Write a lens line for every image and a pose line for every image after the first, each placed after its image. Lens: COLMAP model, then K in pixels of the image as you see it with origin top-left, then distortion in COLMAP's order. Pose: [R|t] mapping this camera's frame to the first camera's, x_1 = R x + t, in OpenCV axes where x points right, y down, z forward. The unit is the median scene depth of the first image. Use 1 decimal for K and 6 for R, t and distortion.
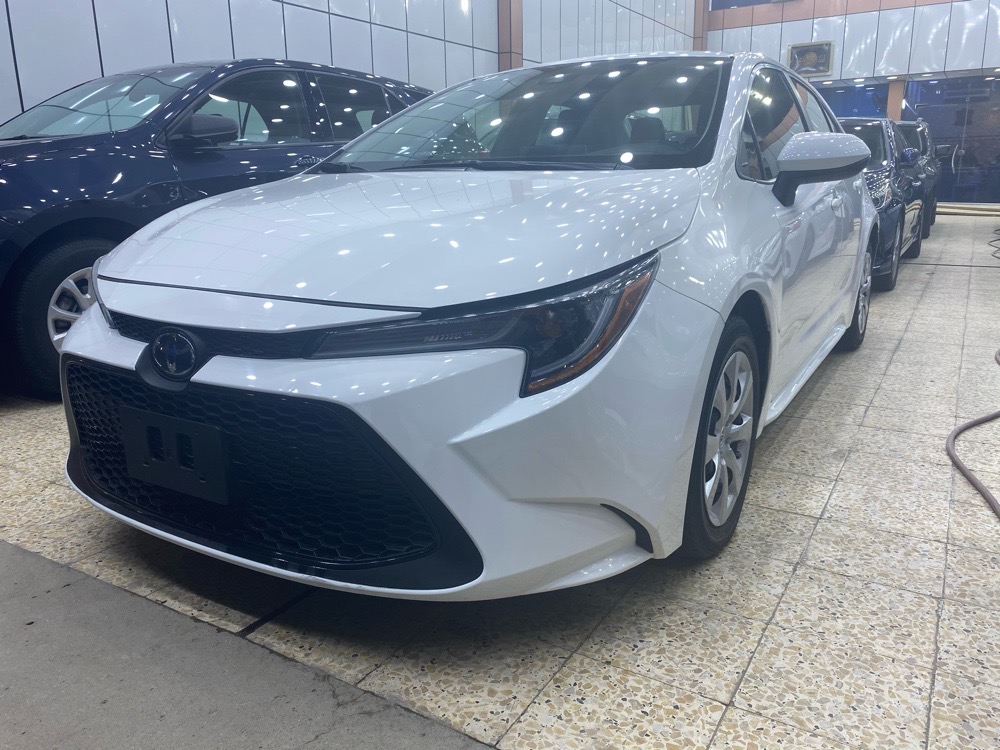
lens RADIAL K [[757.9, 0, 496.0], [0, 757.9, 373.6], [0, 0, 1]] dist [0.005781, 0.007607]
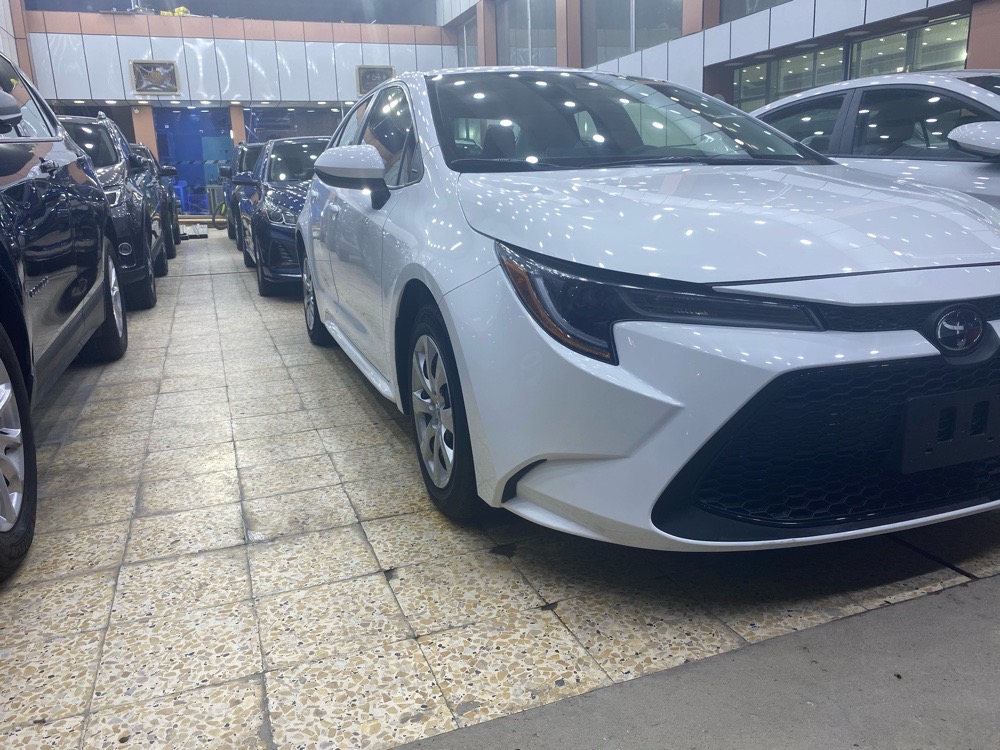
lens RADIAL K [[757.9, 0, 496.0], [0, 757.9, 373.6], [0, 0, 1]] dist [0.005781, 0.007607]
pose [[0.620783, -0.193359, 0.759764, -0.933774], [0.213675, 0.974149, 0.073331, -0.102695], [-0.754302, 0.116820, 0.646051, 0.474495]]
